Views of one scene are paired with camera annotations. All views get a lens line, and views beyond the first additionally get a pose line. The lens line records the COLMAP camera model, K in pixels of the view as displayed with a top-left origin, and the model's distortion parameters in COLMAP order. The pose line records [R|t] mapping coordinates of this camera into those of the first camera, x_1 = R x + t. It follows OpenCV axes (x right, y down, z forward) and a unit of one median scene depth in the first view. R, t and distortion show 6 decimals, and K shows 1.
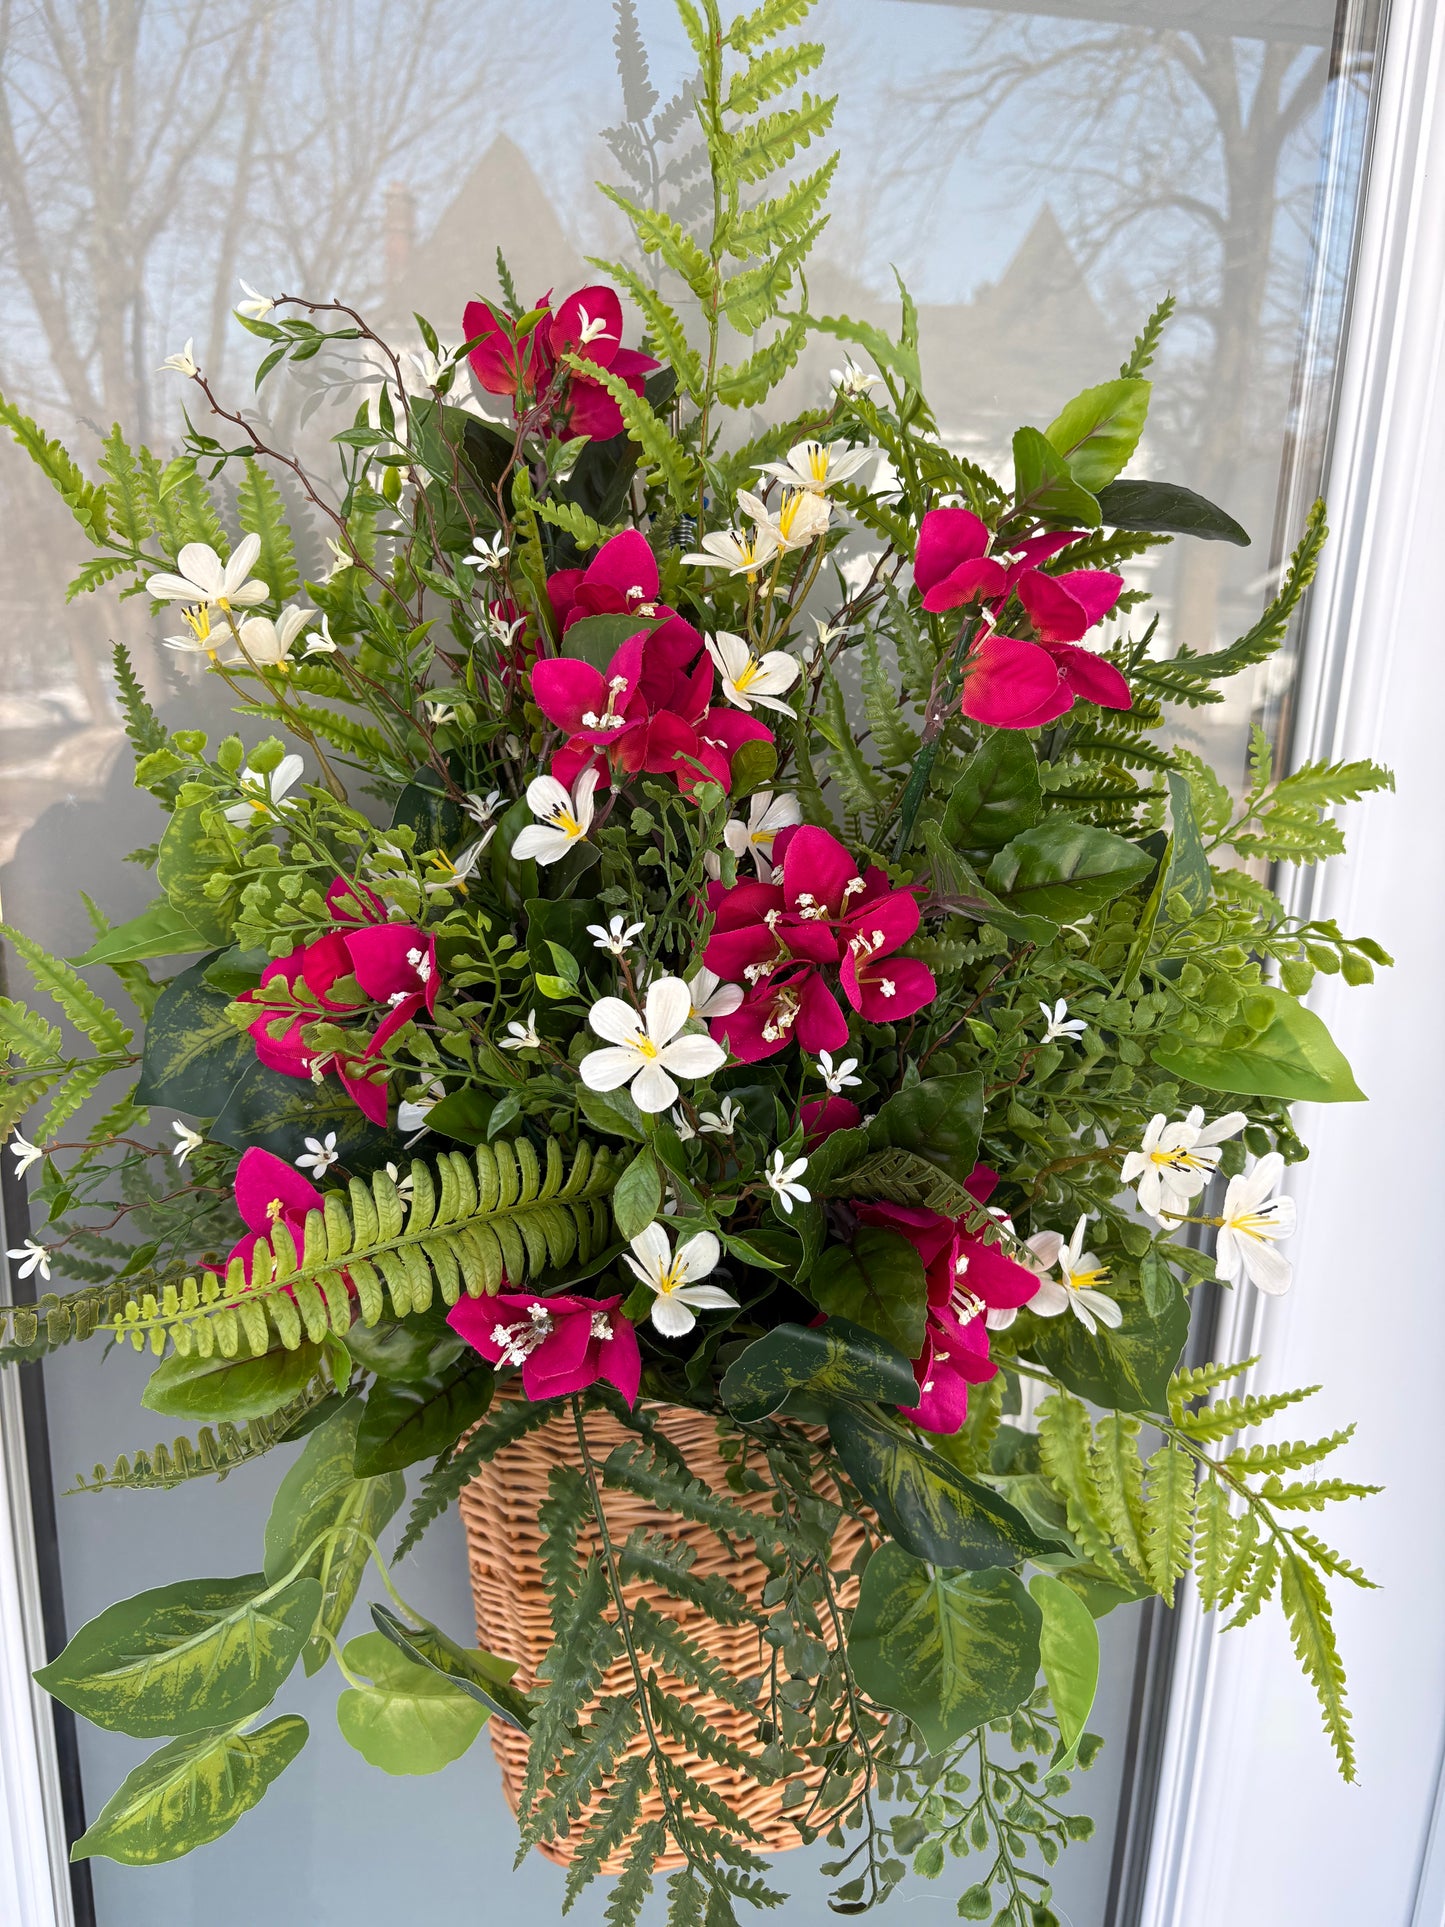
lens RADIAL K [[1495.8, 0, 724.4], [0, 1495.8, 956.9], [0, 0, 1]] dist [0.009725, -0.002455]
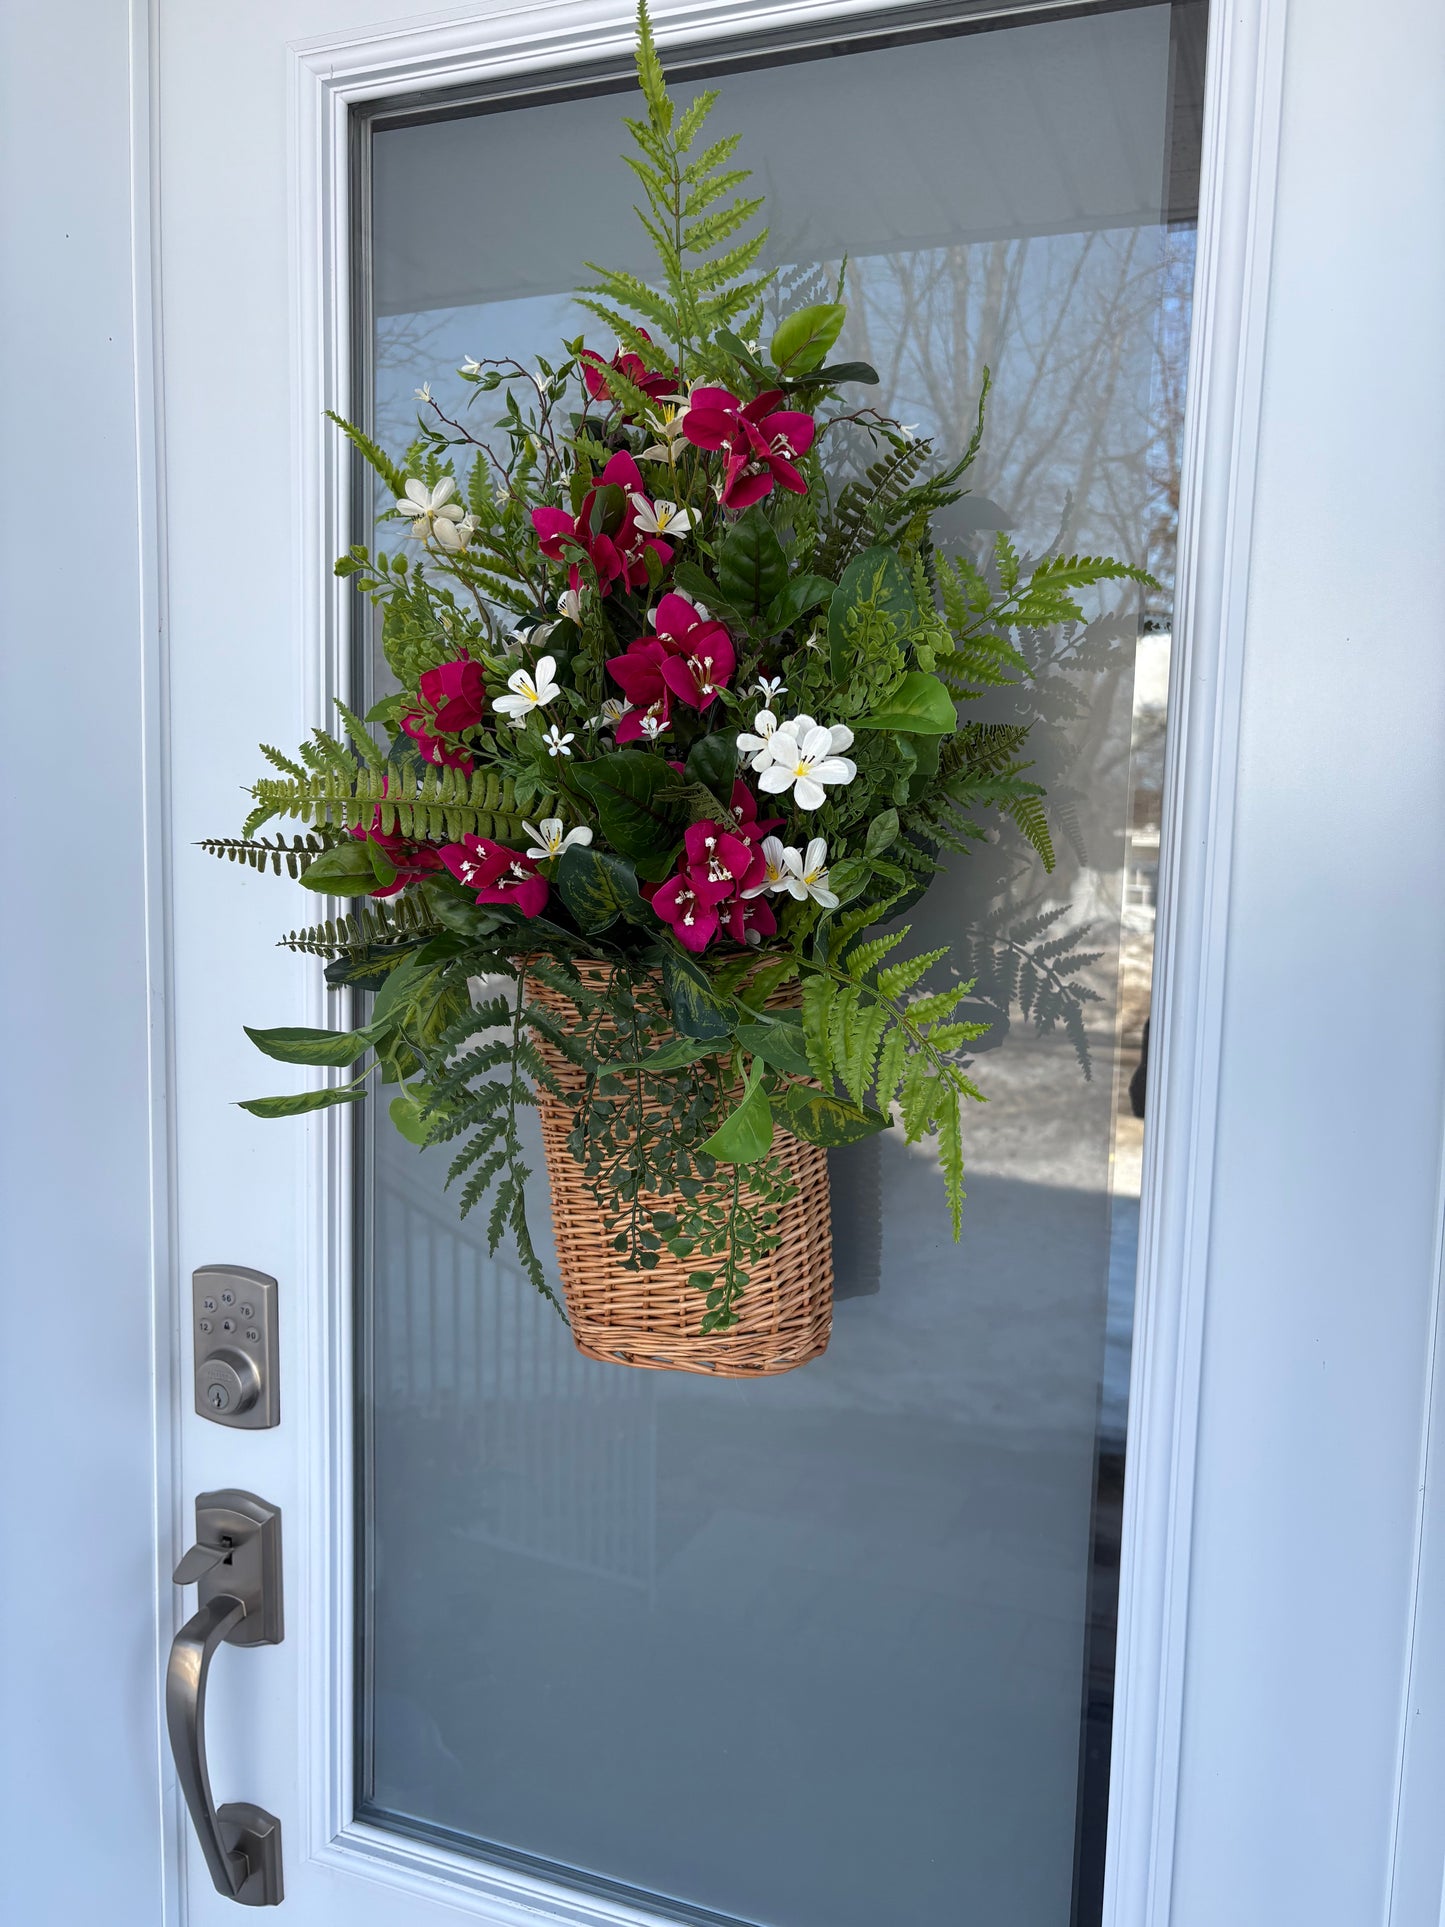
lens RADIAL K [[1474.4, 0, 728.7], [0, 1474.4, 975.9], [0, 0, 1]] dist [-0.006607, 0.002788]
pose [[0.865154, 0.039901, -0.499916, 0.922400], [-0.115851, 0.985769, -0.121812, 0.509631], [0.487941, 0.163302, 0.857465, -0.309341]]
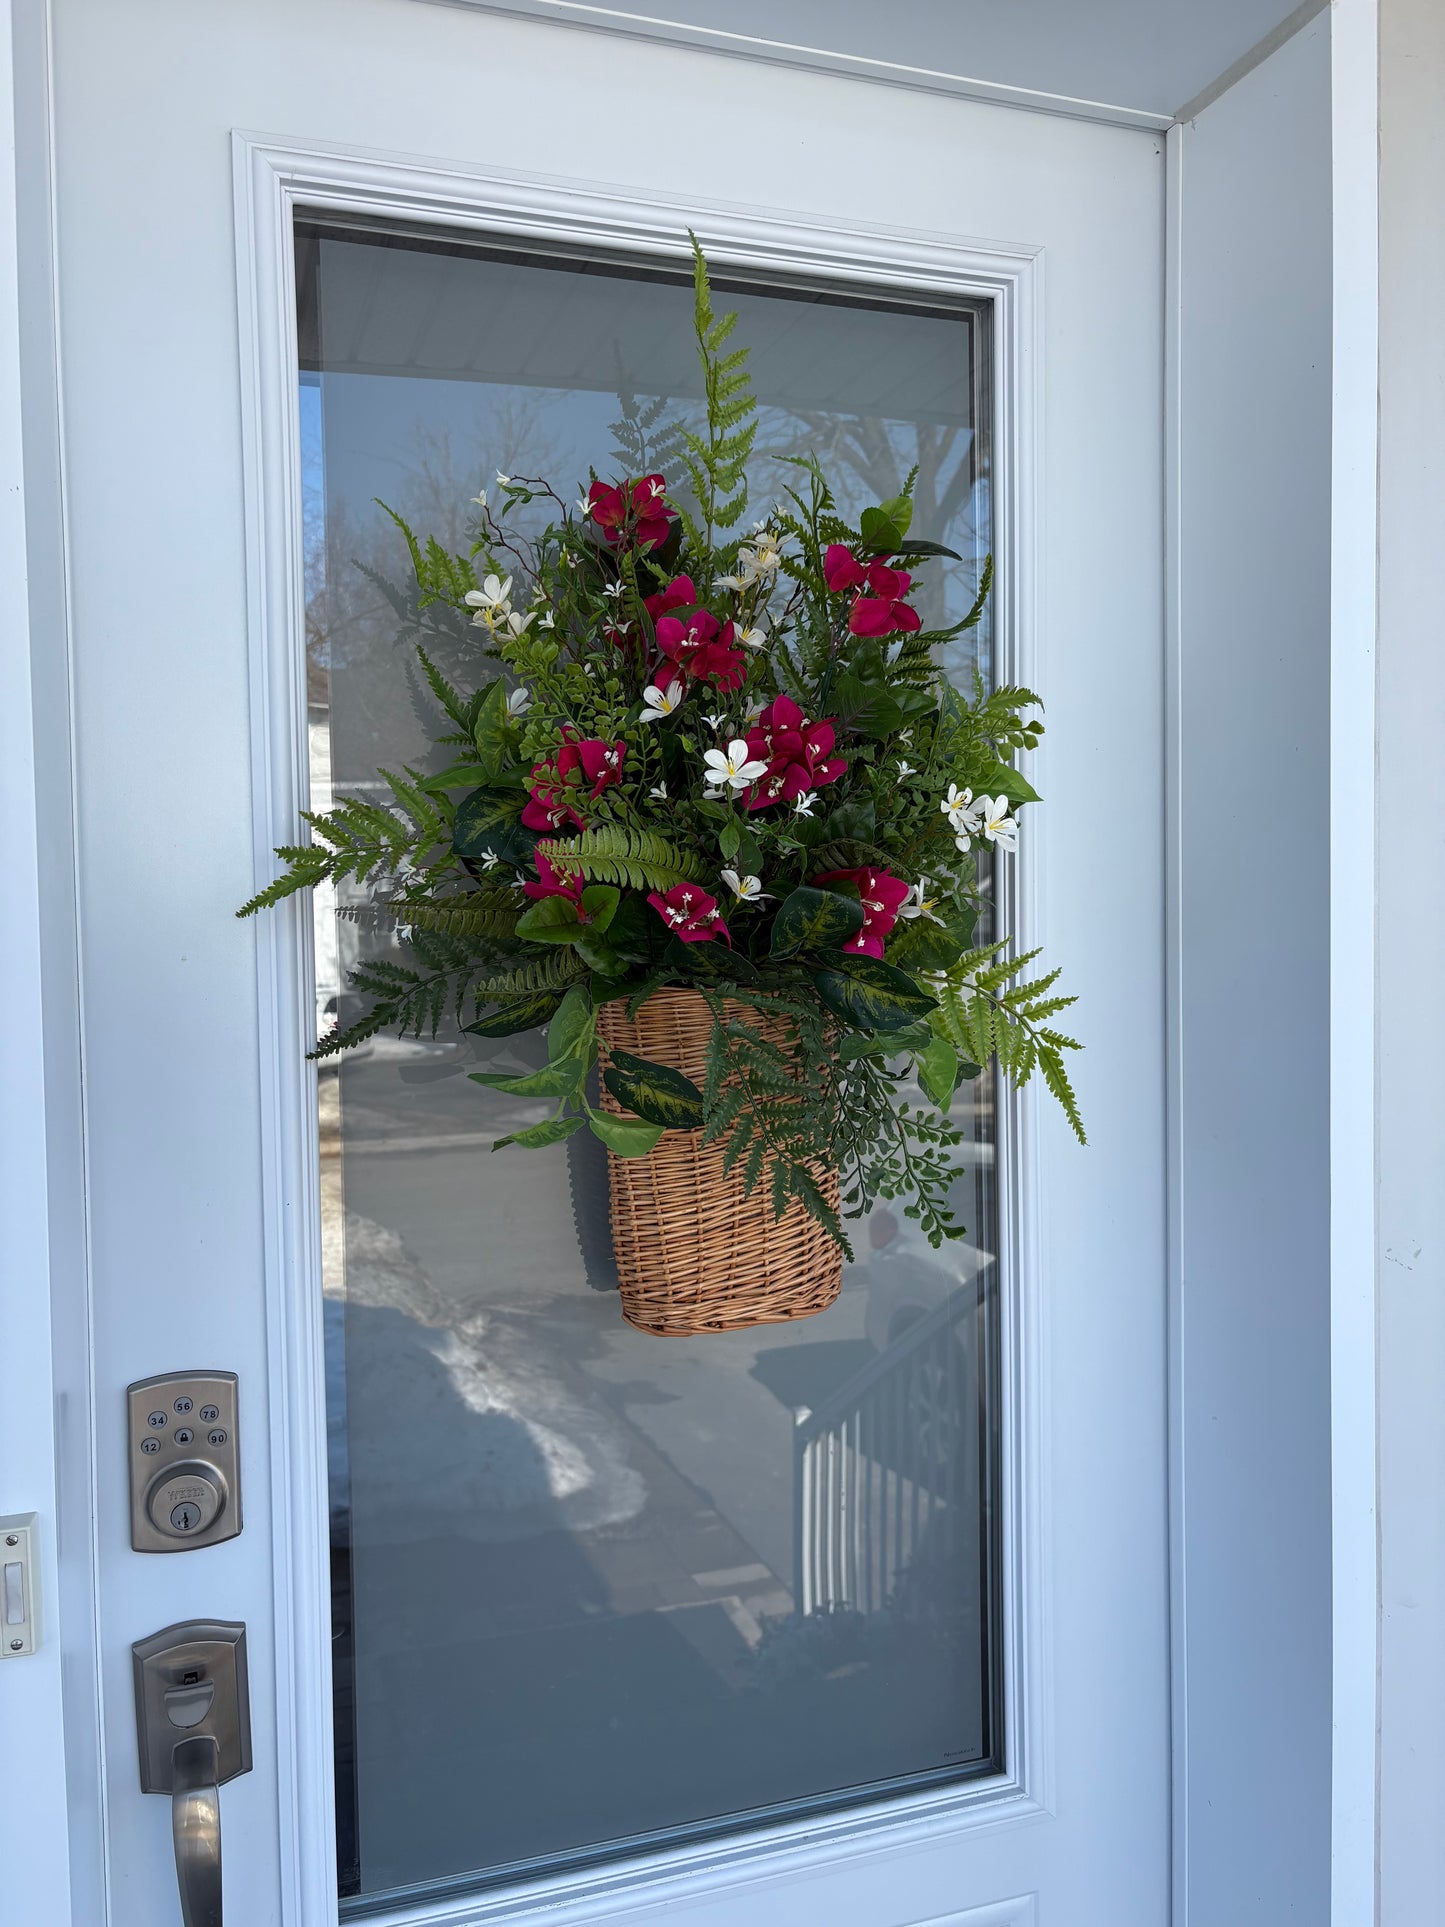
lens RADIAL K [[1470.0, 0, 721.4], [0, 1470.0, 974.0], [0, 0, 1]] dist [0.075949, -0.193676]
pose [[0.984904, -0.057599, 0.163235, -0.385996], [0.090298, 0.975501, -0.200609, 0.697389], [-0.147681, 0.212321, 0.965976, -0.924928]]
